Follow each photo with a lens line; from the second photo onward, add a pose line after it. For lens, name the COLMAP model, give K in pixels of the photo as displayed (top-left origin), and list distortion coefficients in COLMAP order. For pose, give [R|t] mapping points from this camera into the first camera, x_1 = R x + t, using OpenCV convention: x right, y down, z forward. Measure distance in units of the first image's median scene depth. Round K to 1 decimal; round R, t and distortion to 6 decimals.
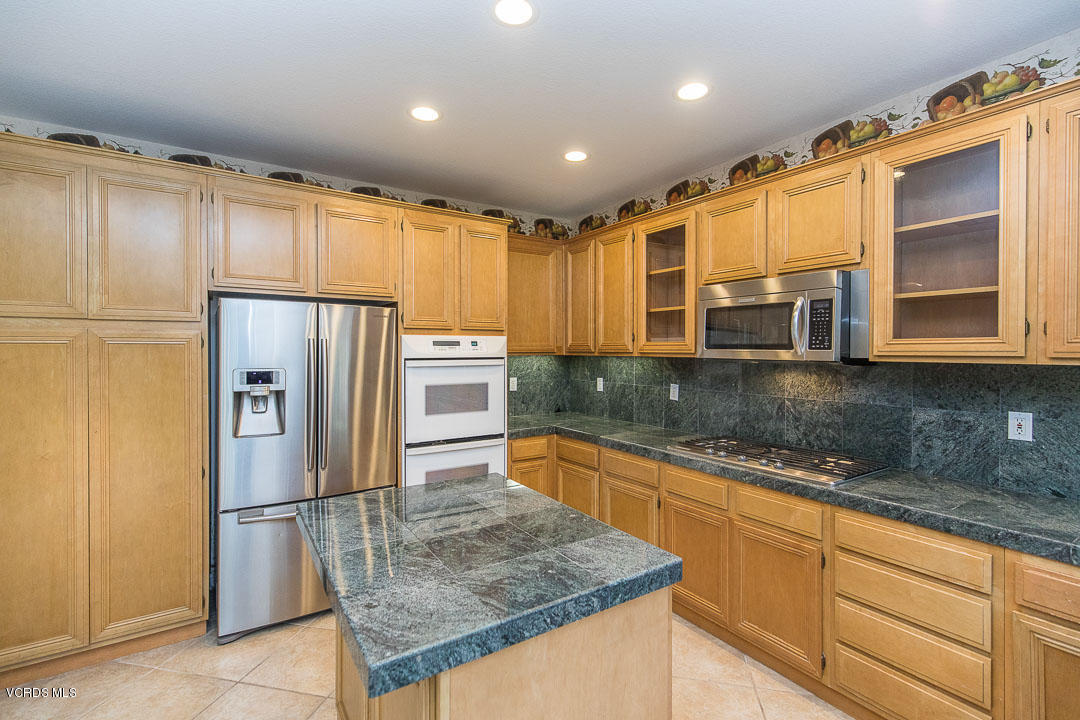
lens RADIAL K [[482.7, 0, 538.5], [0, 482.7, 357.6], [0, 0, 1]] dist [0.002218, -0.000189]
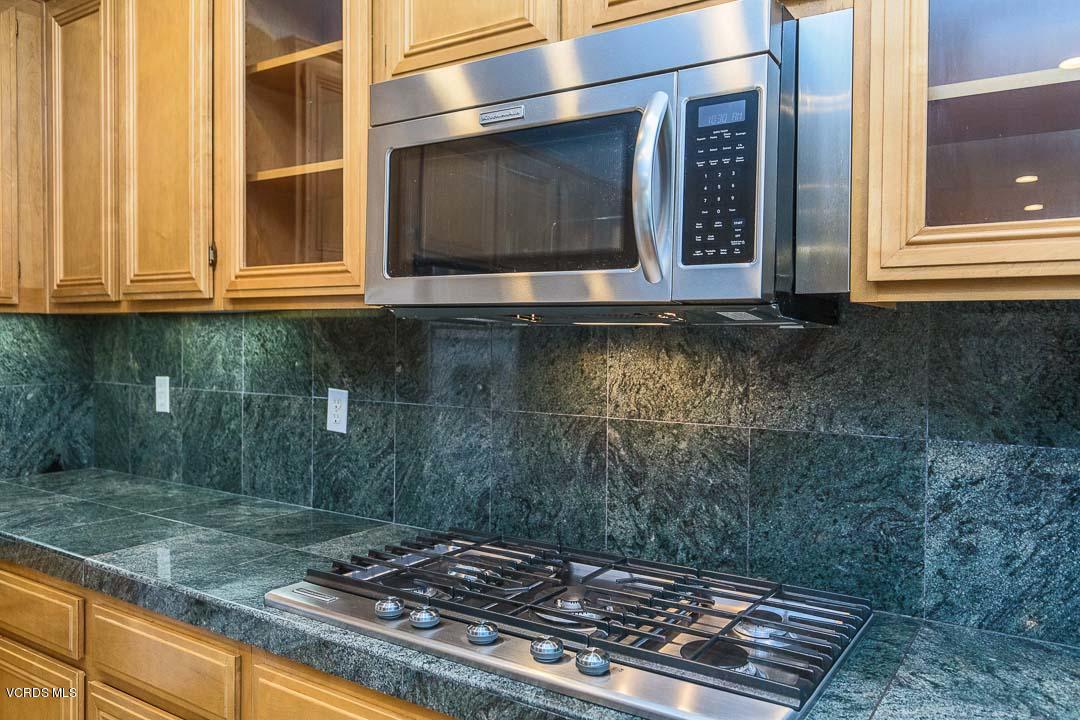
lens RADIAL K [[797.4, 0, 540.0], [0, 797.4, 360.0], [0, 0, 1]] dist [-0.002807, -0.000908]
pose [[0.918218, -0.002494, 0.396067, 0.230151], [-0.002707, 0.999917, 0.012573, 0.030956], [-0.396066, -0.012617, 0.918135, 0.475456]]
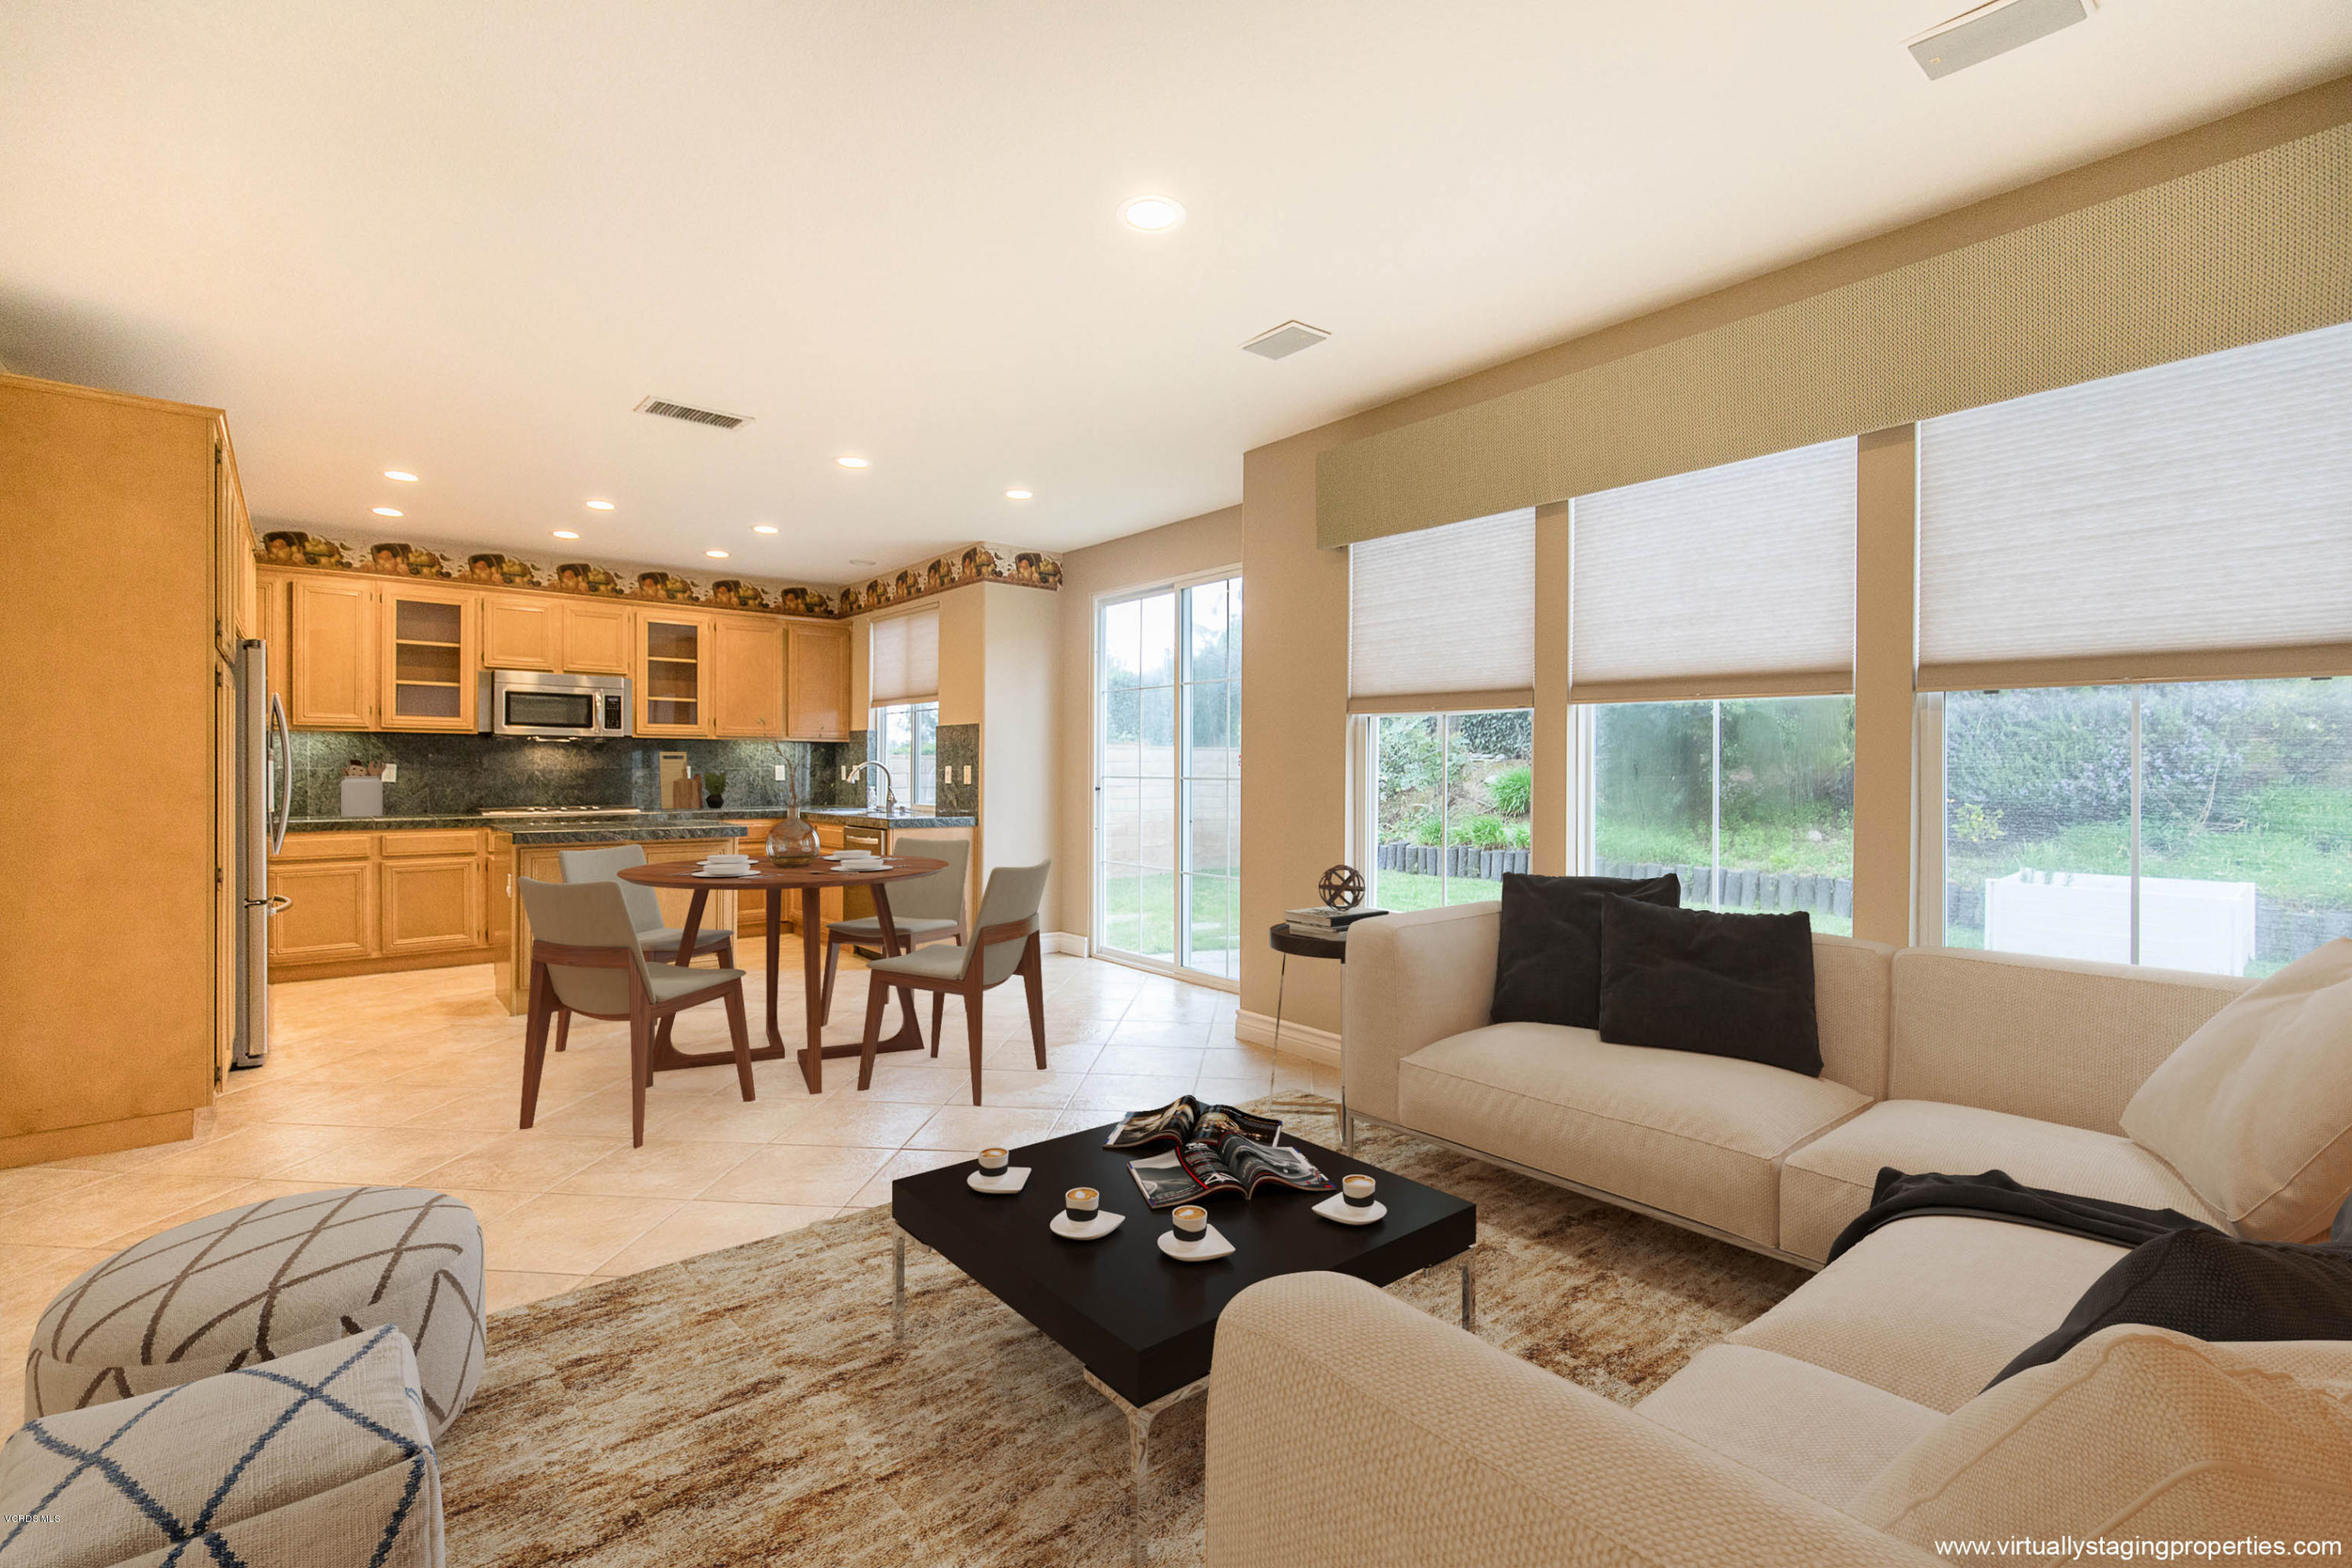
lens RADIAL K [[1051.3, 0, 1172.7], [0, 1051.3, 778.7], [0, 0, 1]] dist [0.002218, -0.000189]
pose [[-0.111905, -0.011327, 0.993654, -2.332324], [0.012763, 0.999836, 0.012835, 0.095646], [-0.993637, 0.014118, -0.111742, -0.299363]]
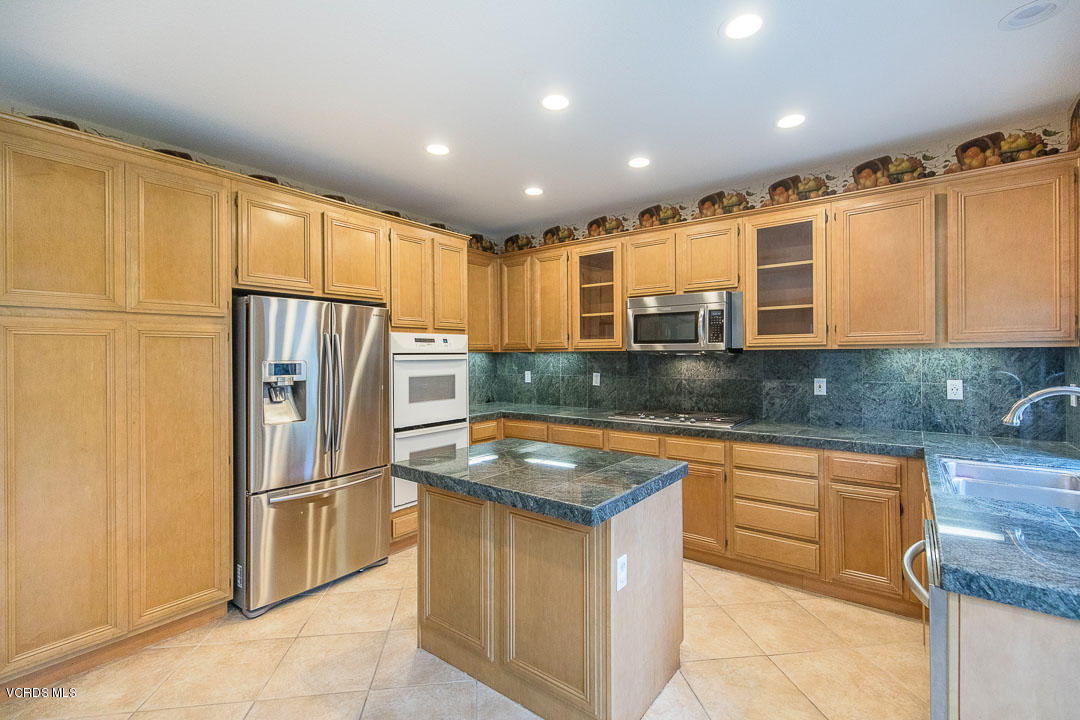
lens RADIAL K [[477.8, 0, 540.0], [0, 477.8, 360.0], [0, 0, 1]] dist [0.002481, 0.000139]
pose [[0.944159, -0.011104, 0.329302, -0.354591], [0.013406, 0.999899, -0.004721, 0.030539], [-0.329217, 0.008872, 0.944213, -0.194576]]
